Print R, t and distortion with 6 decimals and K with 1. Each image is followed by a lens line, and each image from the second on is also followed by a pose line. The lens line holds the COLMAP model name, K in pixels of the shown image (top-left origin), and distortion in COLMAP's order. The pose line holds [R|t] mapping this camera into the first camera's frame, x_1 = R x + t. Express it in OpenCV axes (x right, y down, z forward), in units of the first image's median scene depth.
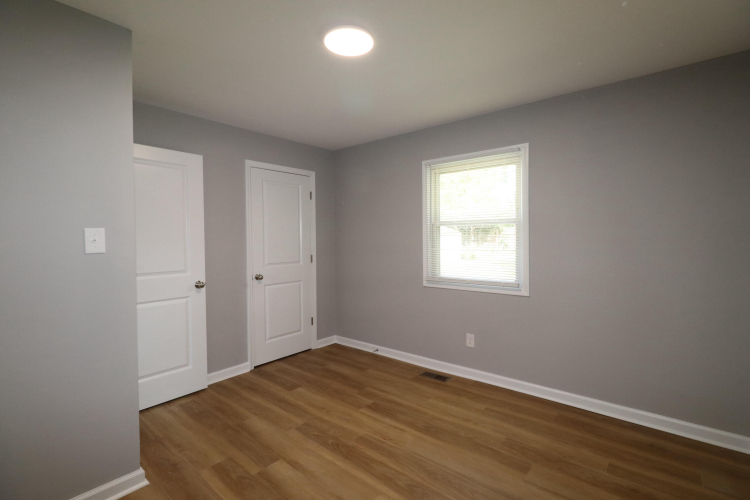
lens RADIAL K [[344.0, 0, 375.8], [0, 344.0, 244.9], [0, 0, 1]] dist [-0.004127, -0.000133]
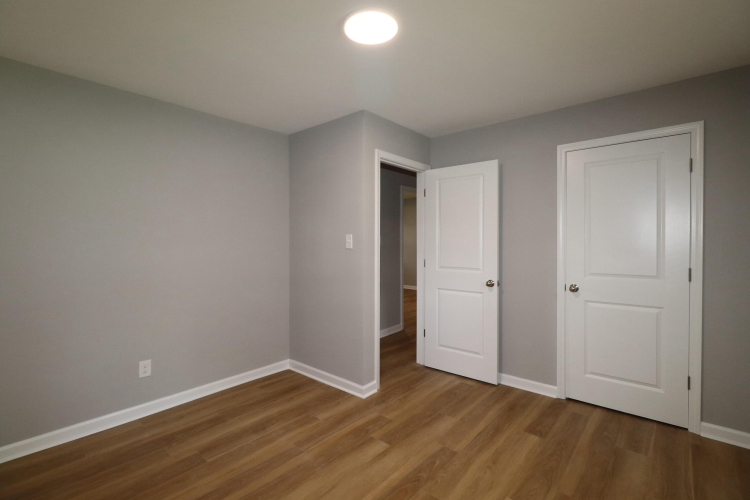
lens RADIAL K [[344.0, 0, 387.8], [0, 344.0, 248.3], [0, 0, 1]] dist [-0.004127, -0.000133]
pose [[-0.009024, 0.009597, -0.999913, 0.573692], [-0.019697, 0.999758, 0.009773, 0.002416], [0.999765, 0.019783, -0.008833, 0.727134]]
